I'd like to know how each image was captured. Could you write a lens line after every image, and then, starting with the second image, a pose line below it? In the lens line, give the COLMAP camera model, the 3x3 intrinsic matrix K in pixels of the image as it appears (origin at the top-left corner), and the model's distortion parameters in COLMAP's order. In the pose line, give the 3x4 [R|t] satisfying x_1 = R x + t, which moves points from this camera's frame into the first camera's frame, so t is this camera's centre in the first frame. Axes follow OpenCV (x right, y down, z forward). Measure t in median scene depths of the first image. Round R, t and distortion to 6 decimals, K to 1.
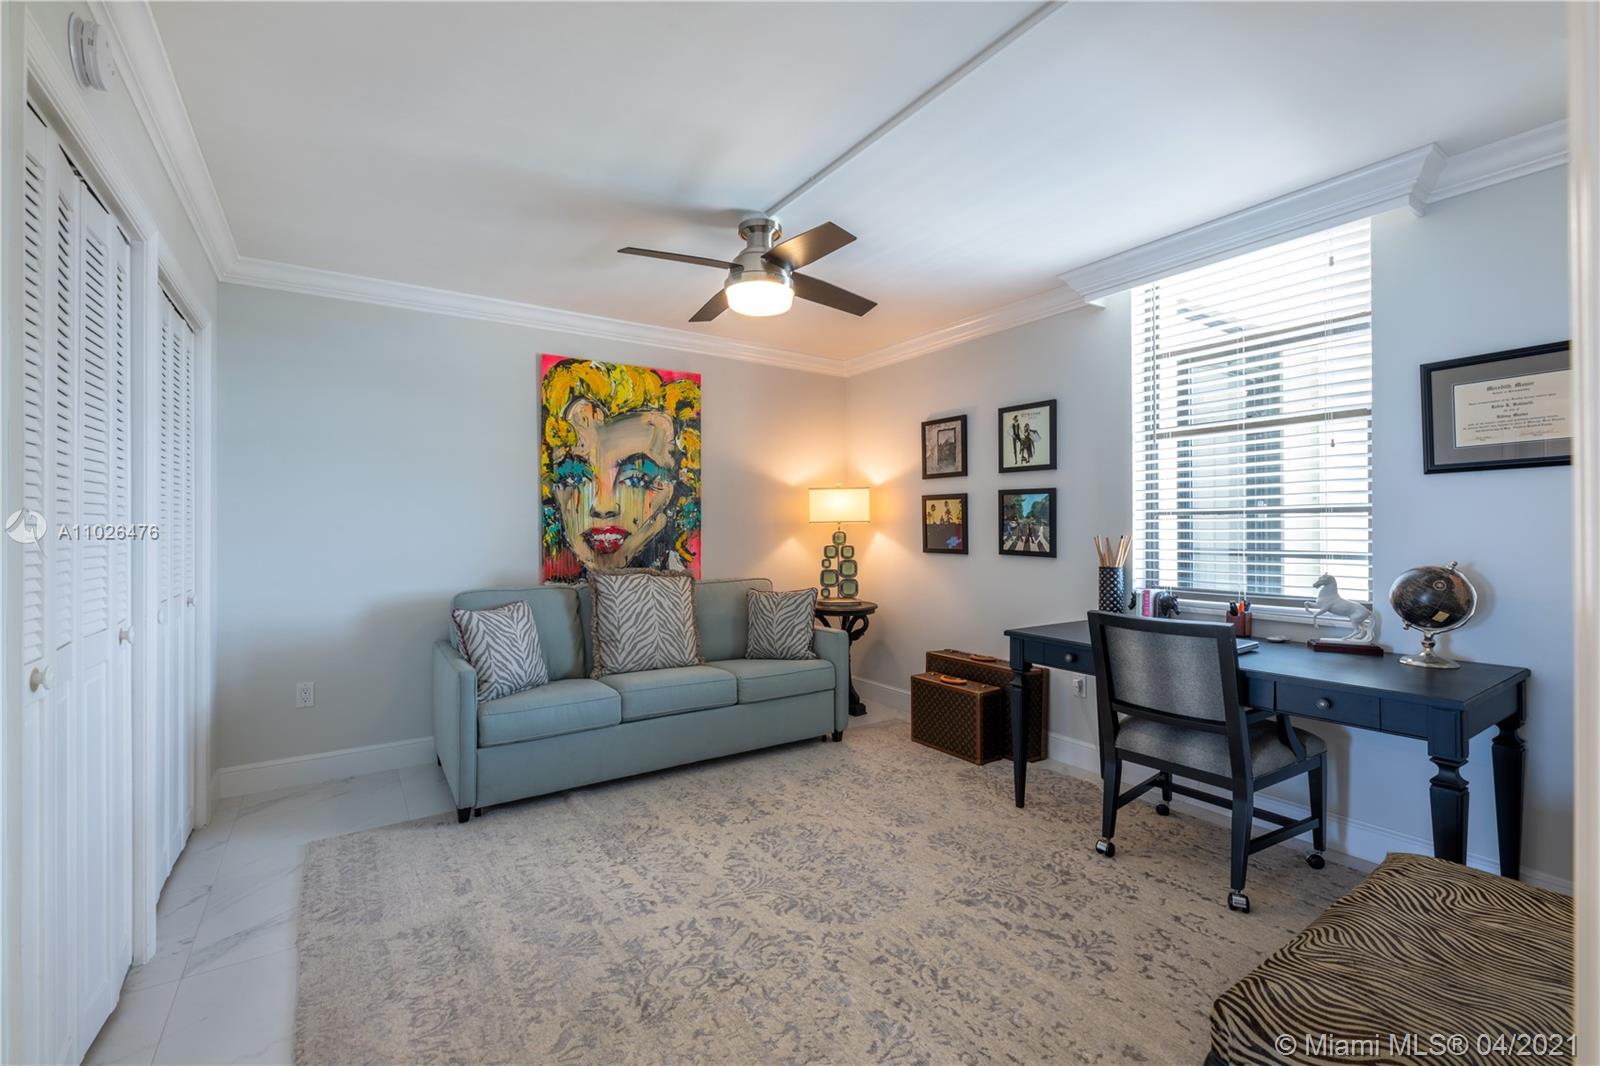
lens RADIAL K [[708.1, 0, 806.6], [0, 708.1, 526.1], [0, 0, 1]] dist [-0.000268, -0.000078]
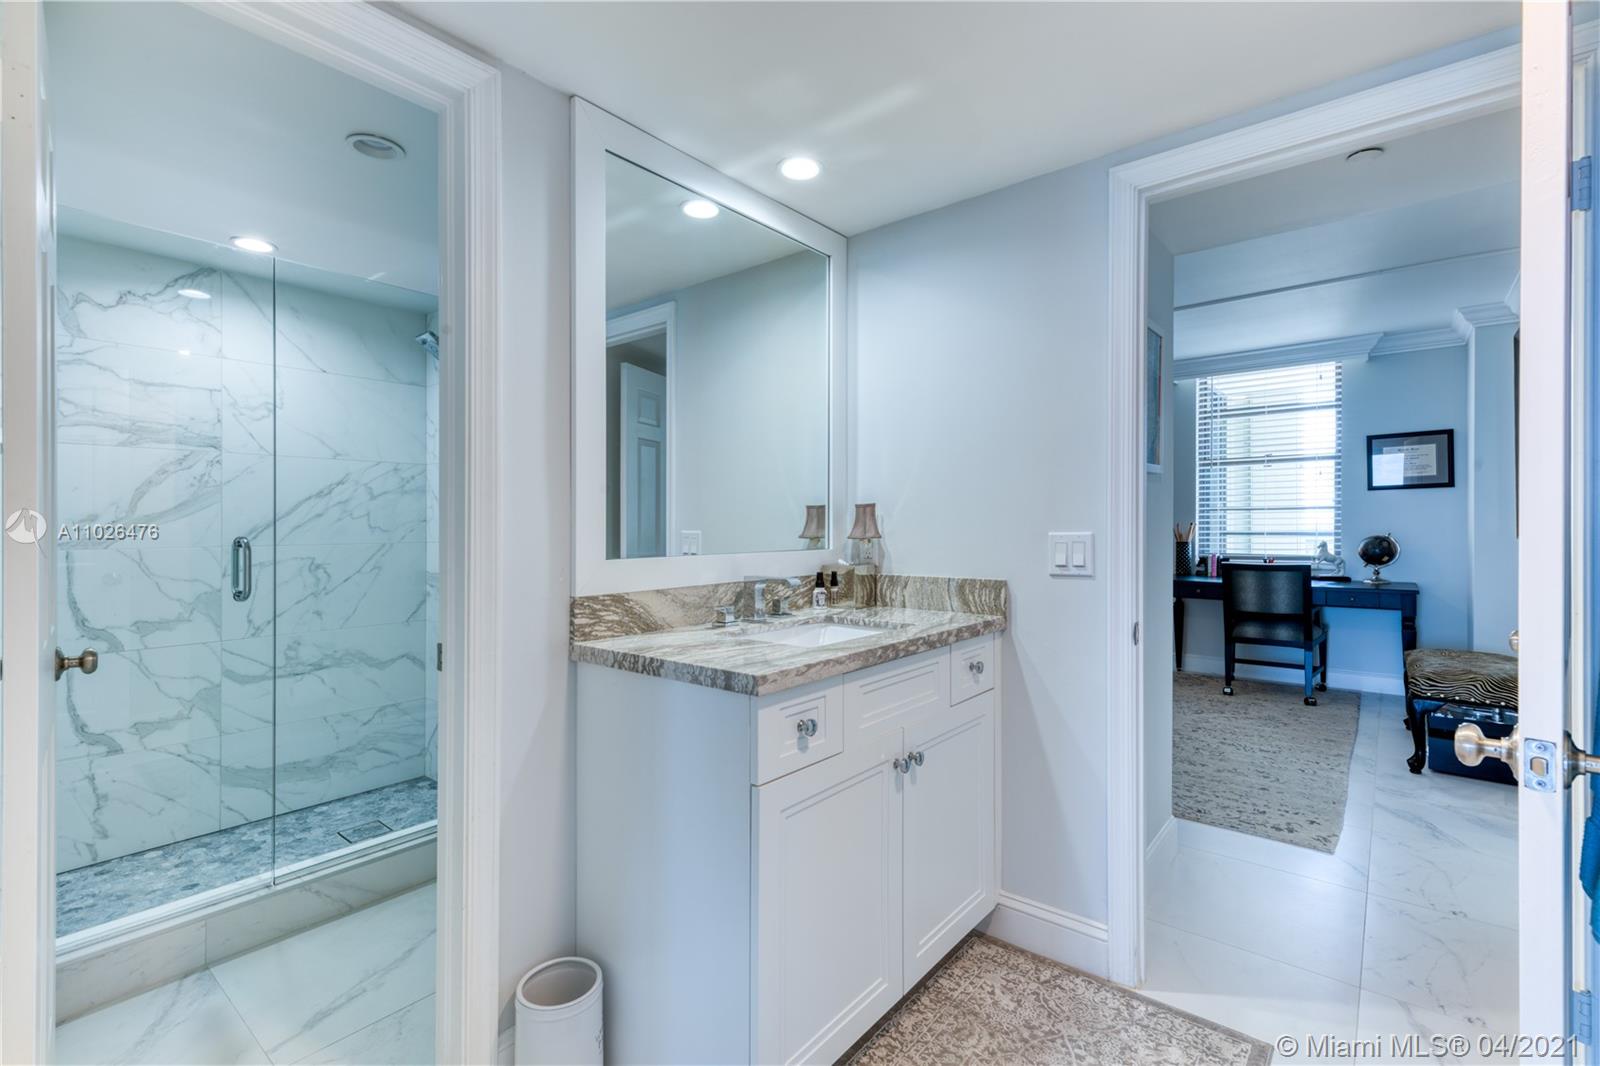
lens RADIAL K [[722.4, 0, 795.7], [0, 722.4, 533.2], [0, 0, 1]] dist [0.001468, 0.001065]
pose [[0.959447, -0.004976, 0.281847, -1.263735], [0.001687, 0.999928, 0.011911, 0.021173], [-0.281886, -0.010952, 0.959385, -0.512927]]
